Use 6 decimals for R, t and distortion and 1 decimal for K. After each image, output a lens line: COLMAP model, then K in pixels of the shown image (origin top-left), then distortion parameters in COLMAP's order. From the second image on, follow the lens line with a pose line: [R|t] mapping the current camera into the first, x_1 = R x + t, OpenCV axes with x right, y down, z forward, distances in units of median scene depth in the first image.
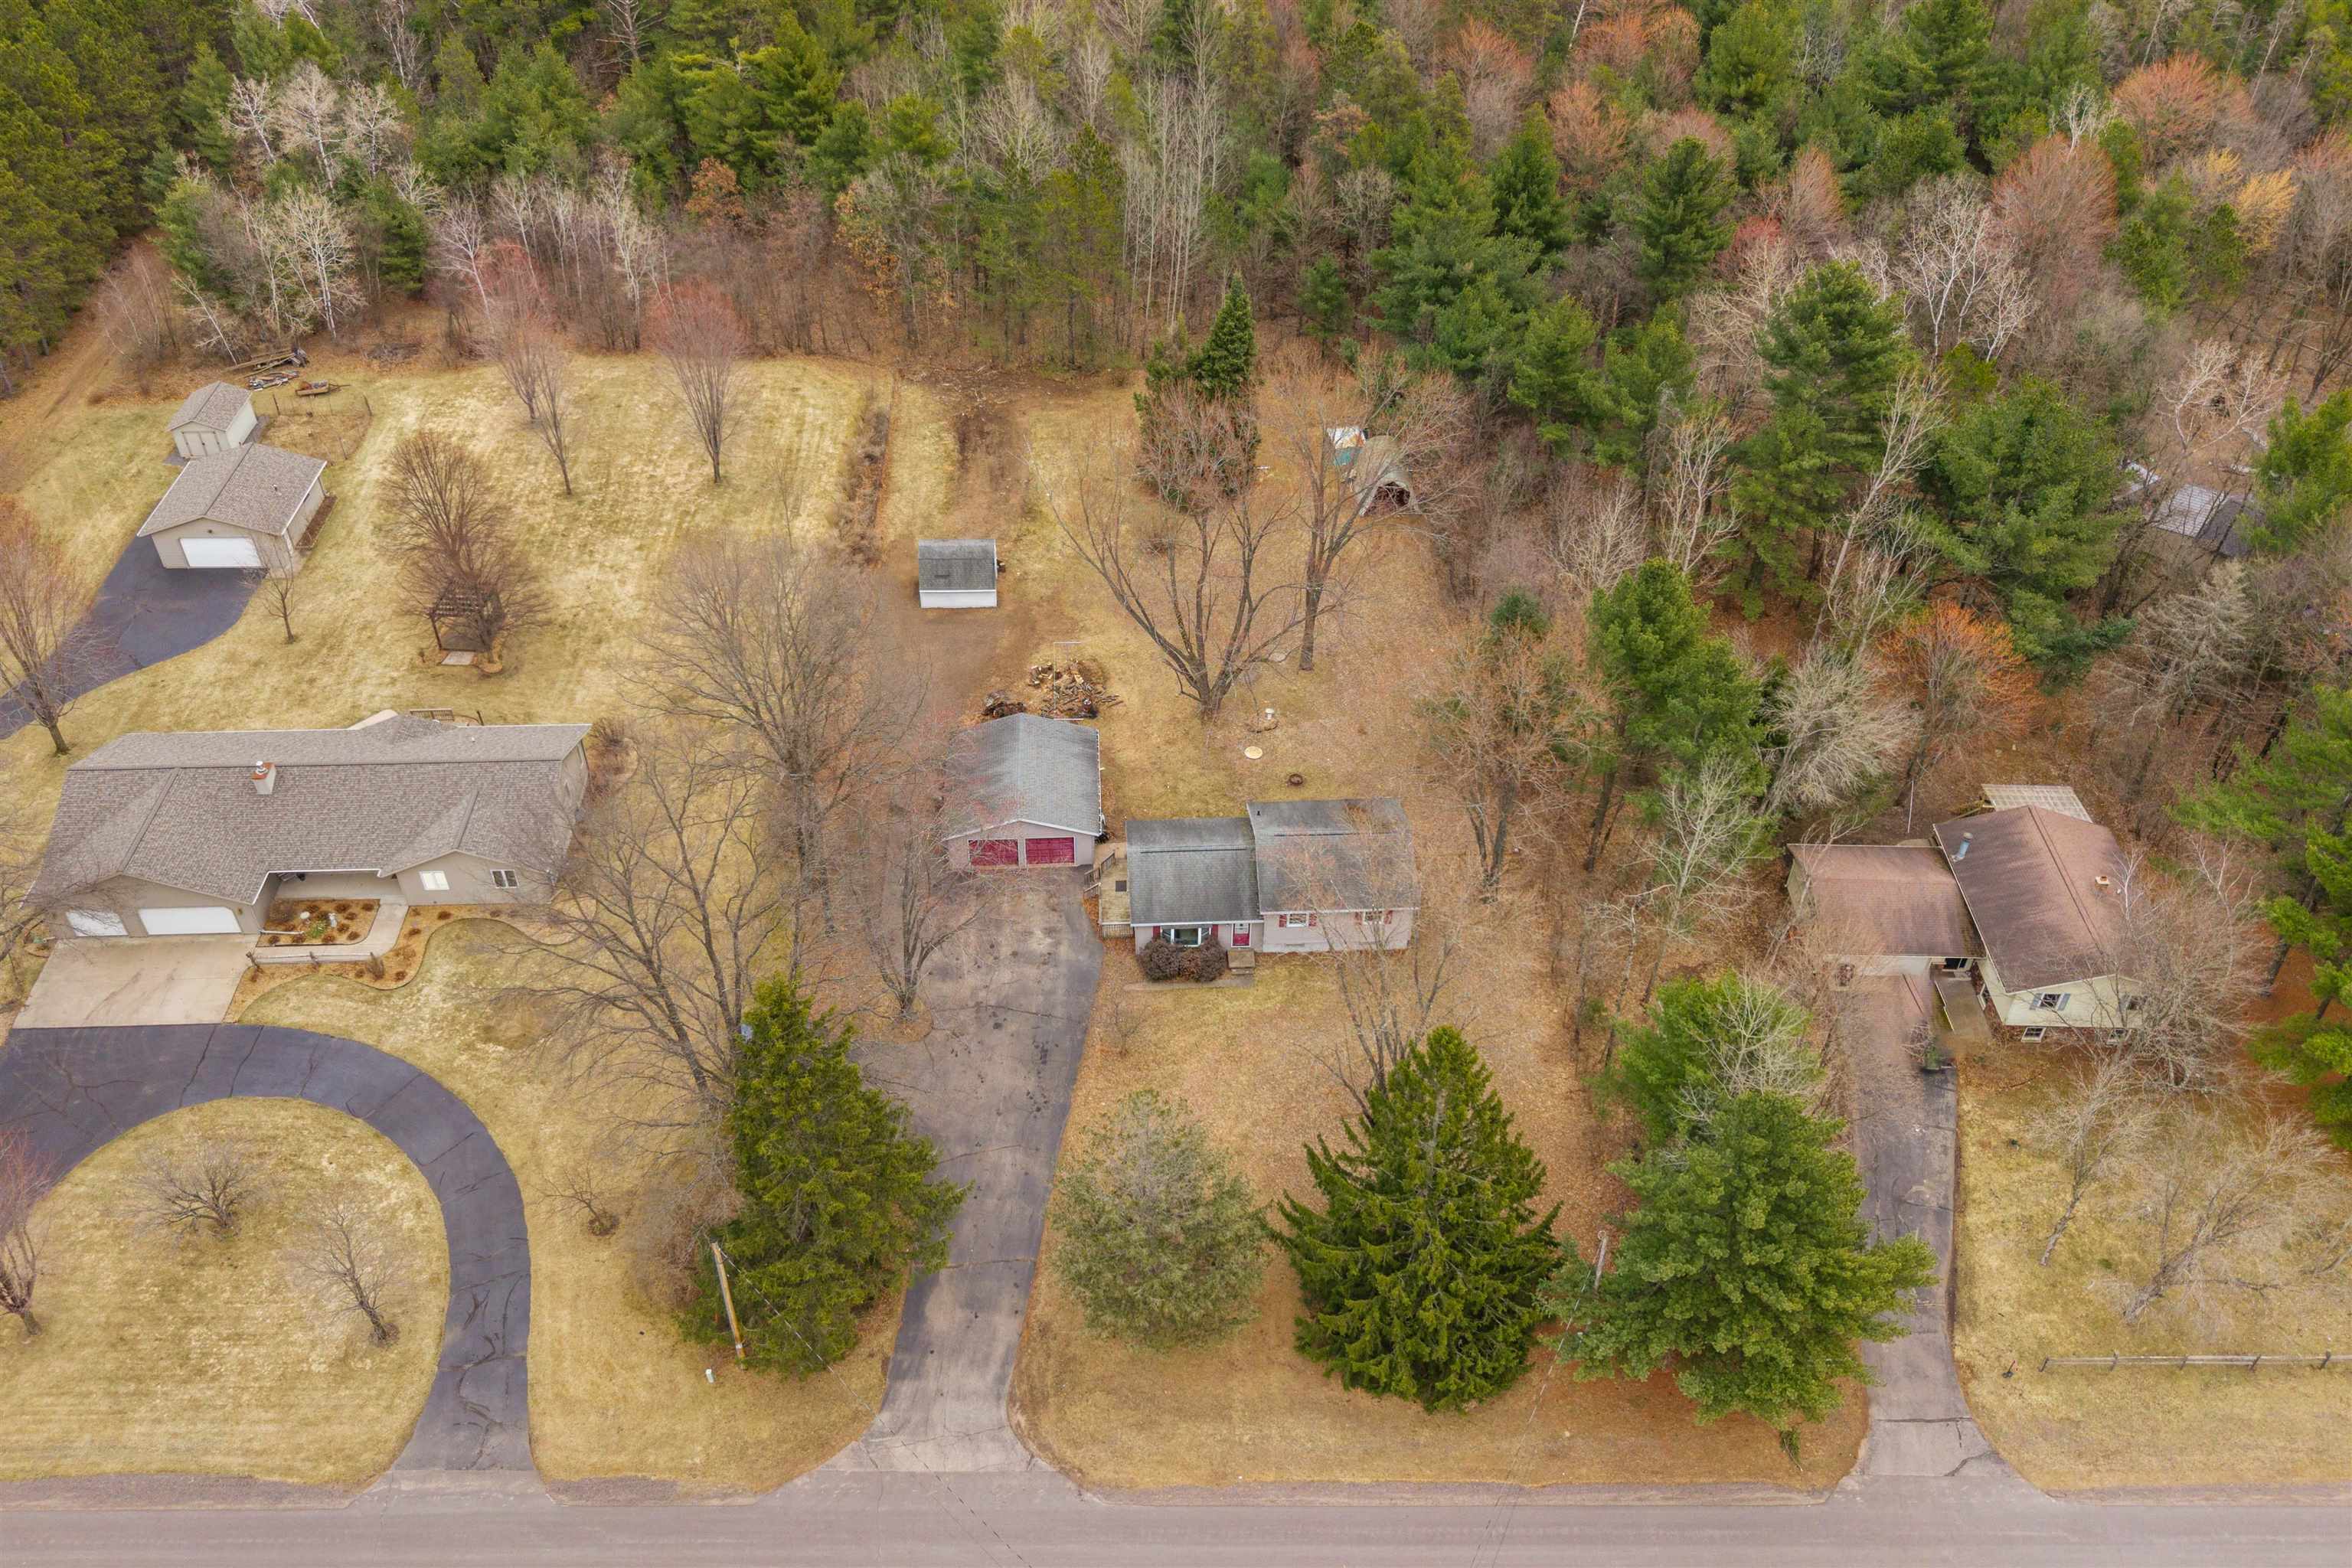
lens RADIAL K [[1871.6, 0, 1175.4], [0, 1871.6, 687.7], [0, 0, 1]] dist [0.030754, -0.050455]
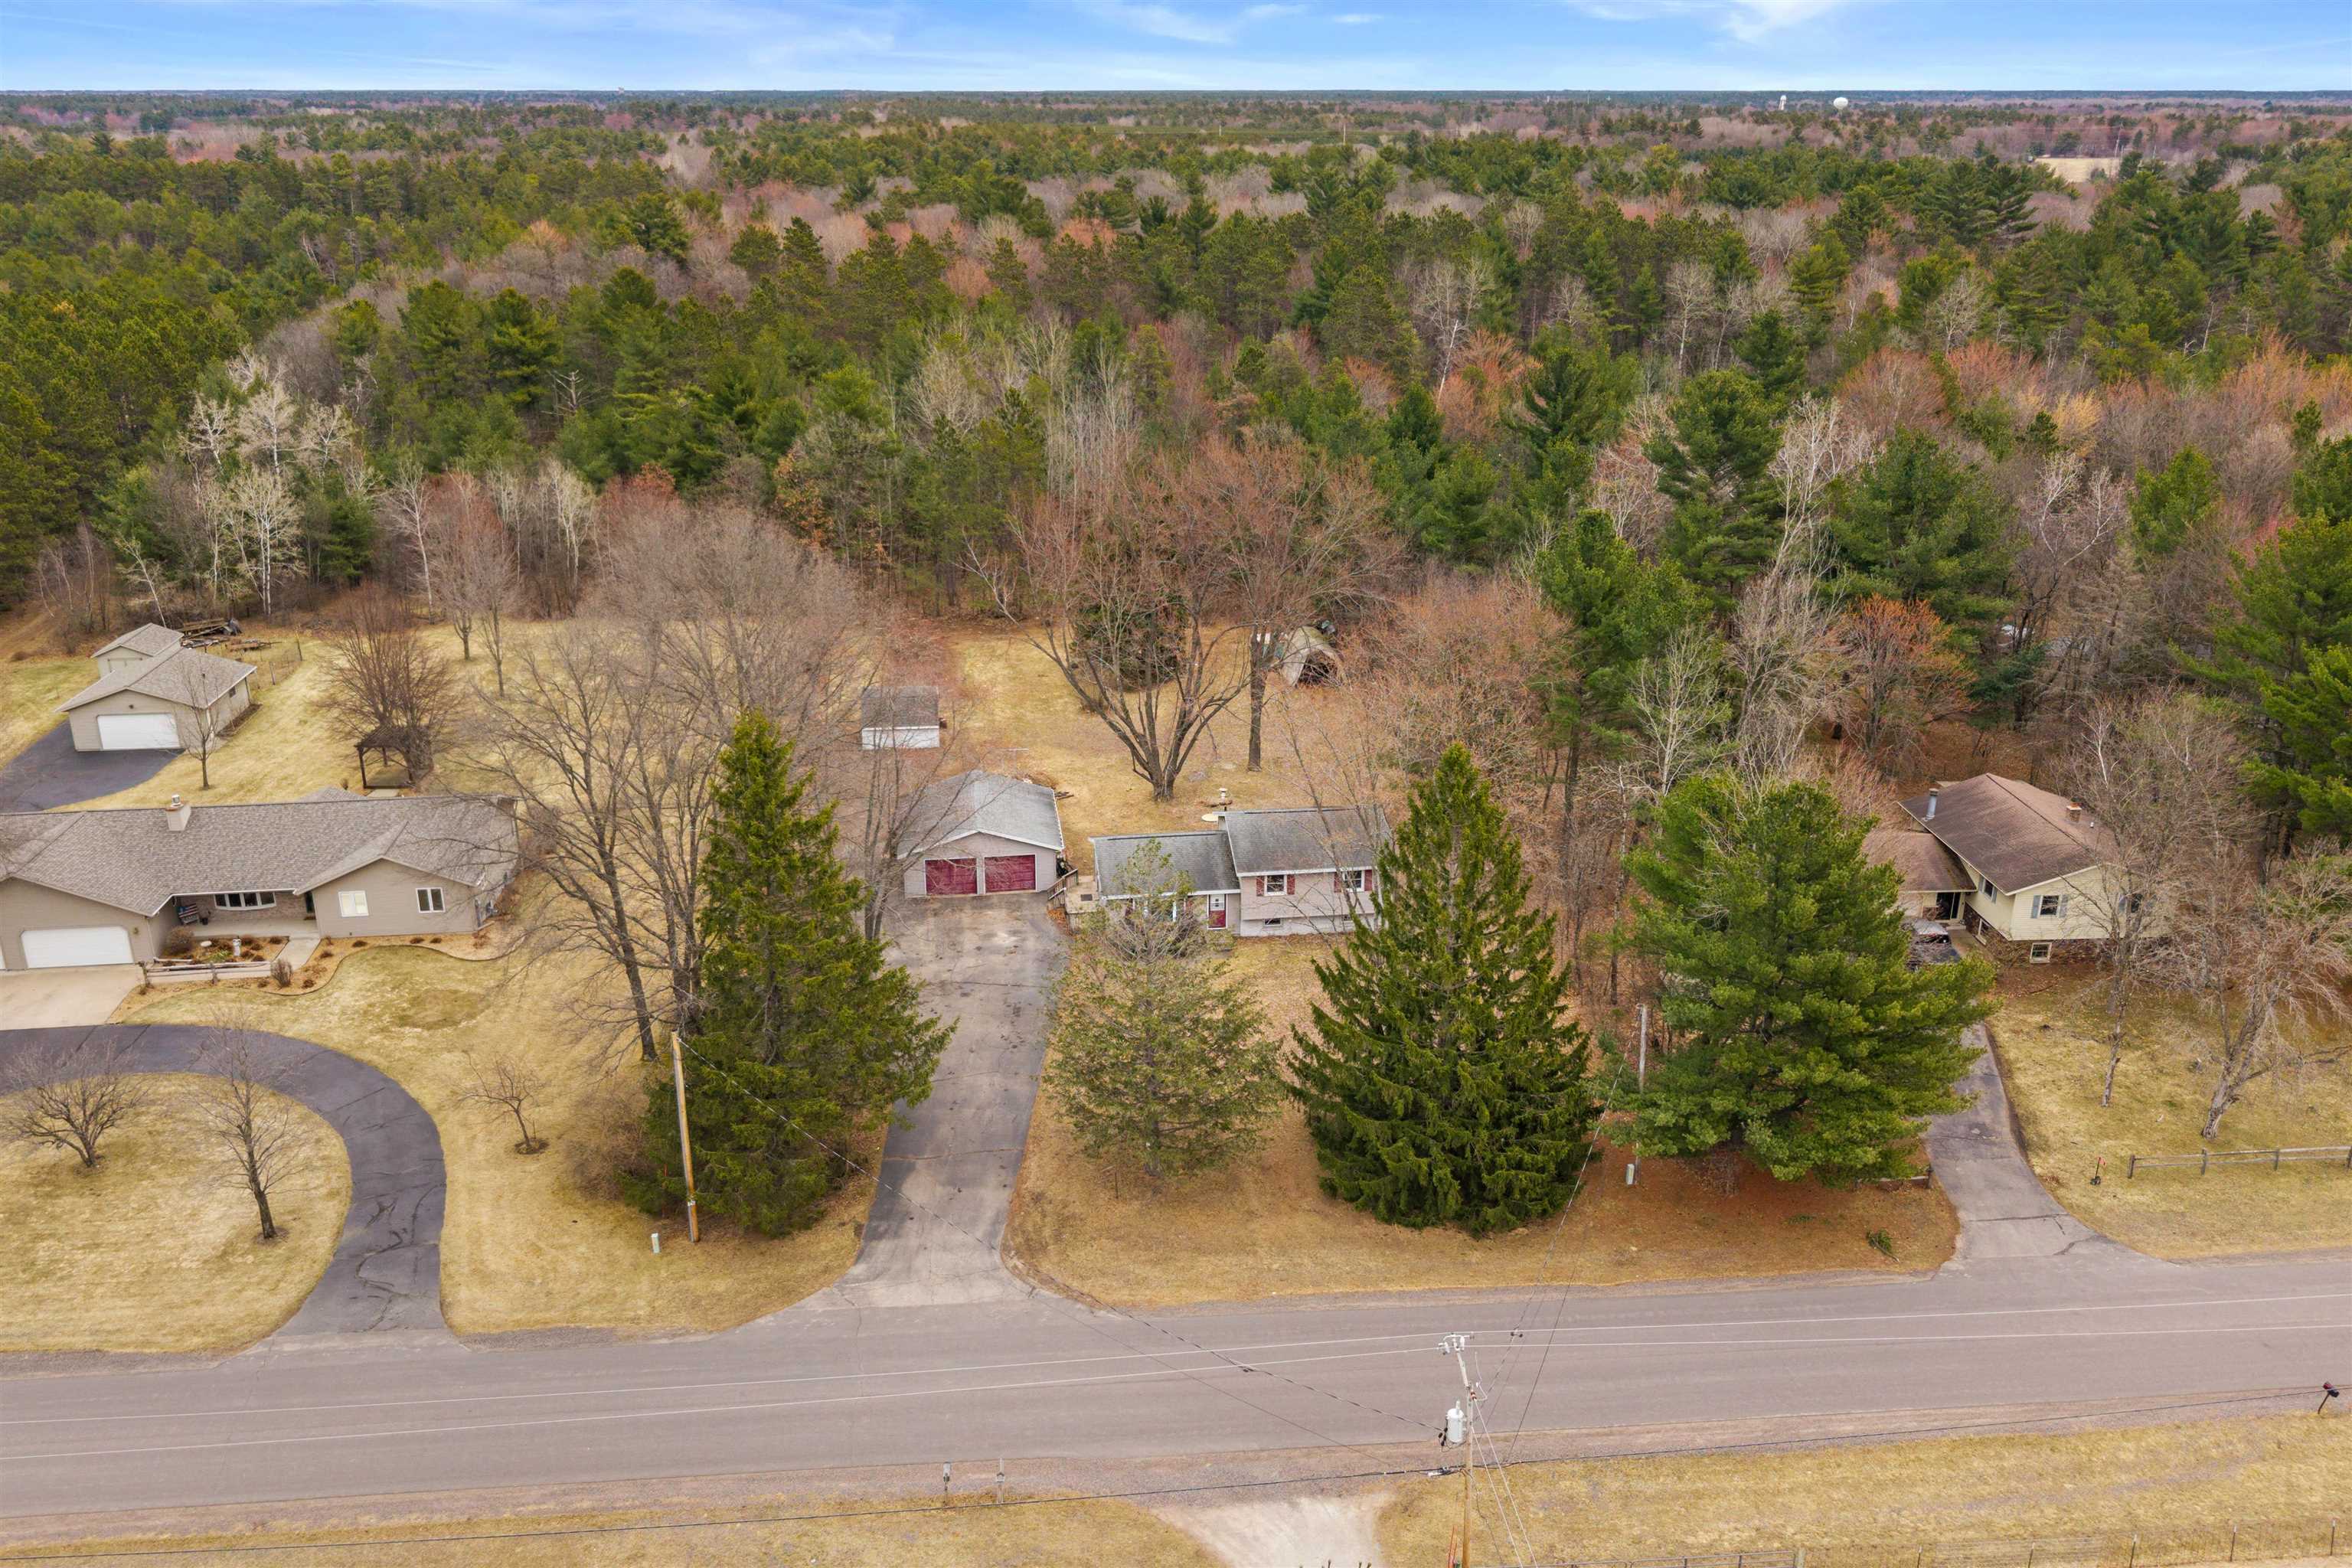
lens RADIAL K [[1871.6, 0, 1175.4], [0, 1871.6, 687.7], [0, 0, 1]] dist [0.030754, -0.050455]
pose [[0.996973, -0.036092, 0.068864, -0.053517], [0.058515, 0.931531, -0.358925, 0.411643], [-0.051195, 0.361868, 0.930823, 0.079196]]
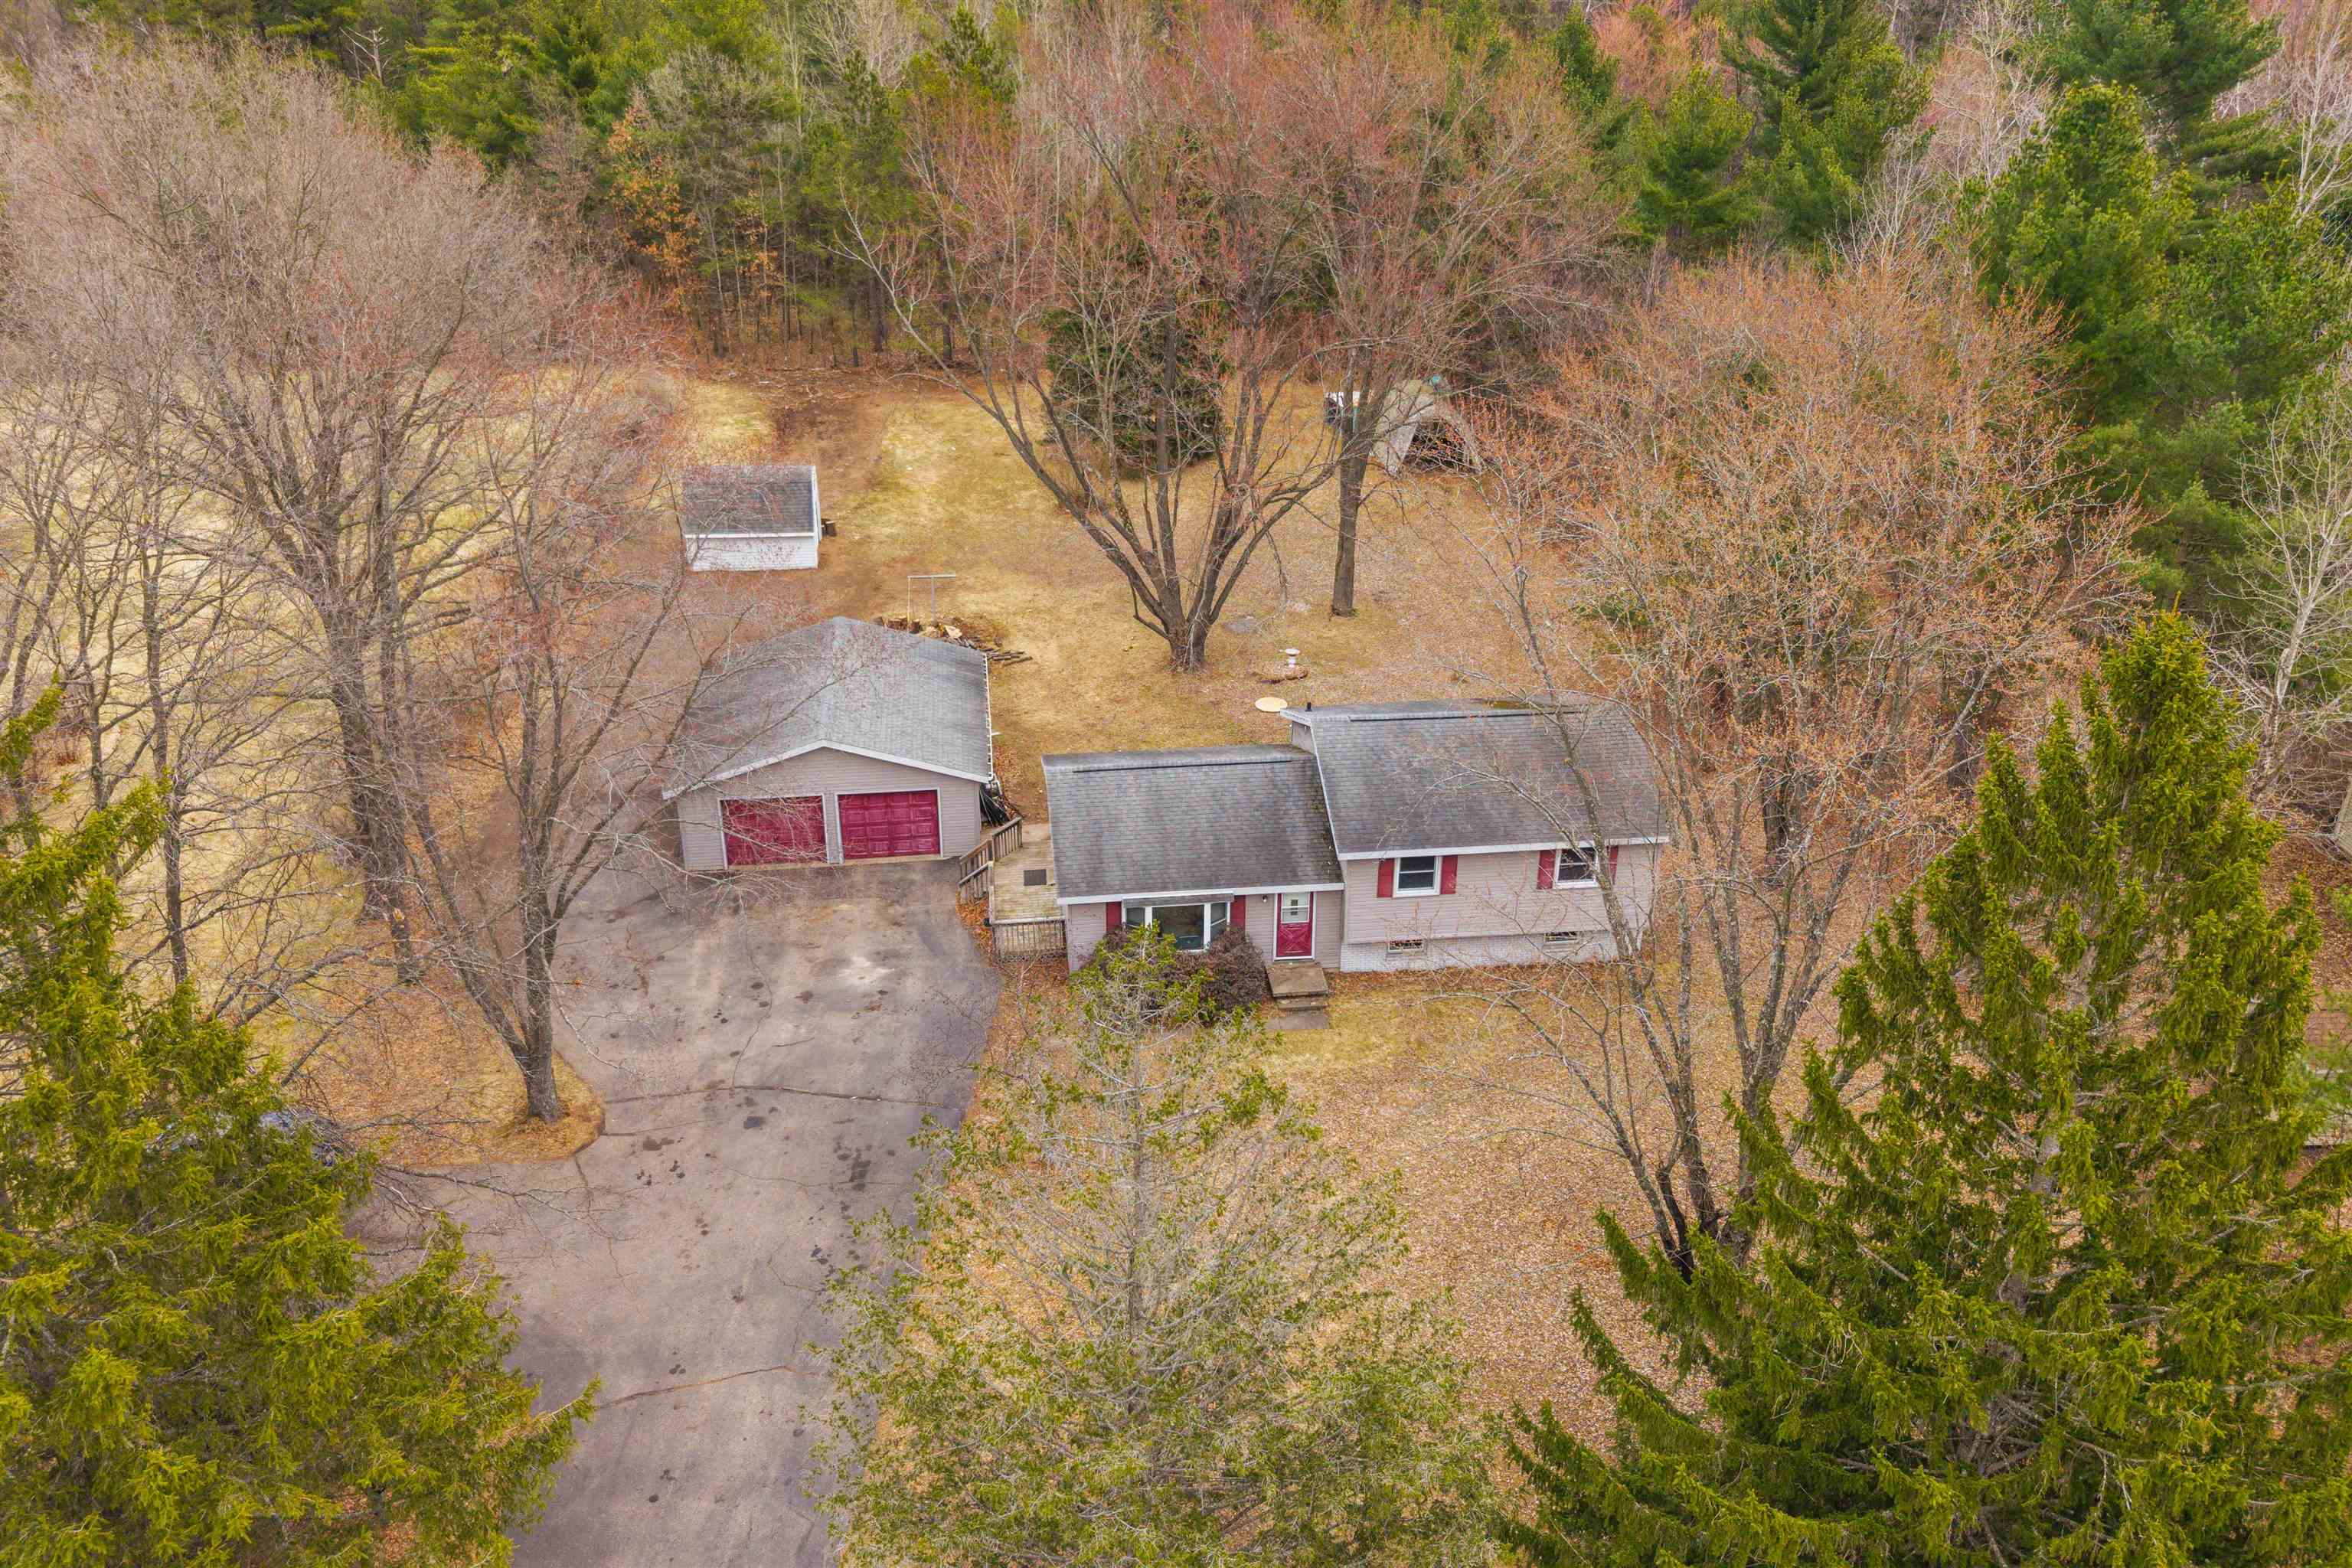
lens RADIAL K [[1871.6, 0, 1175.4], [0, 1871.6, 687.7], [0, 0, 1]] dist [0.030754, -0.050455]
pose [[0.998132, -0.032349, 0.051833, -0.018781], [0.044691, 0.965028, -0.258309, 0.217270], [-0.041664, 0.260143, 0.964671, 0.600831]]
